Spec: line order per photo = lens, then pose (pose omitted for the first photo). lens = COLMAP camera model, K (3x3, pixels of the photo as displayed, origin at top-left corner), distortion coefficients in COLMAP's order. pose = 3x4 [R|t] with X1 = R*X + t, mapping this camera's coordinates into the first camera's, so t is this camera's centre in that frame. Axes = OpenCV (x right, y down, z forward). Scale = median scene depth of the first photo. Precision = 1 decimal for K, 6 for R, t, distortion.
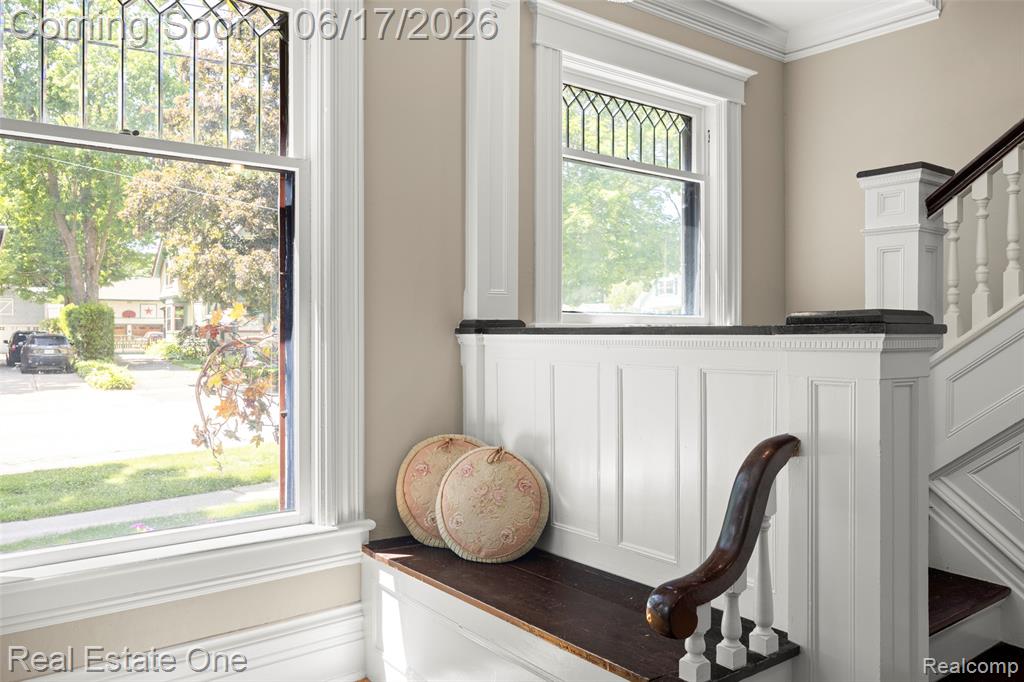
lens RADIAL K [[778.4, 0, 518.4], [0, 778.4, 332.3], [0, 0, 1]] dist [0.001015, 0.002060]
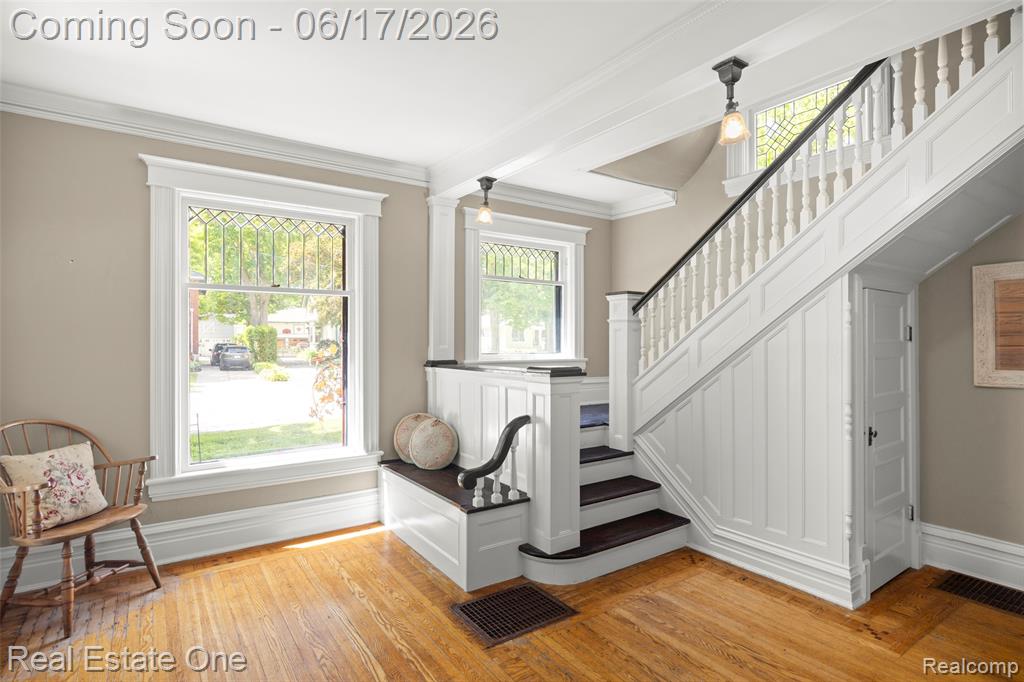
lens RADIAL K [[536.8, 0, 519.2], [0, 536.8, 340.7], [0, 0, 1]] dist [-0.008070, -0.000336]
pose [[0.998443, 0.000690, -0.055769, 0.291600], [-0.000681, 1.000000, 0.000186, -0.076970], [0.055769, -0.000148, 0.998444, -0.519941]]
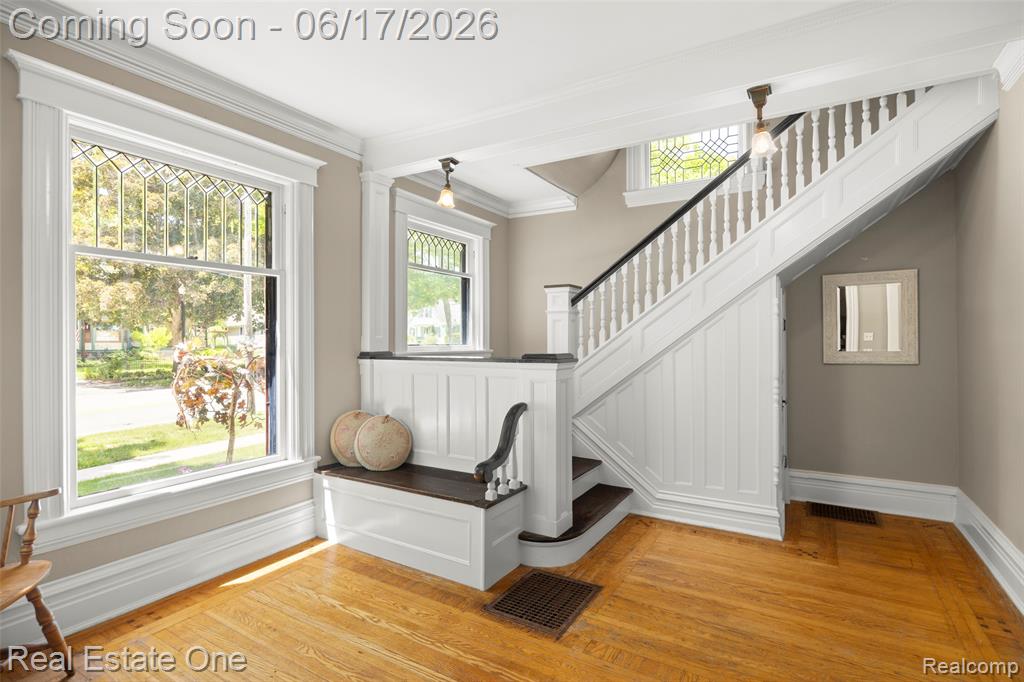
lens RADIAL K [[509.9, 0, 516.1], [0, 509.9, 341.2], [0, 0, 1]] dist [-0.009405, -0.001379]
pose [[0.930501, -0.002349, 0.366283, -0.193843], [0.000939, 0.999991, 0.004025, -0.051688], [-0.366289, -0.003401, 0.930495, -0.368959]]
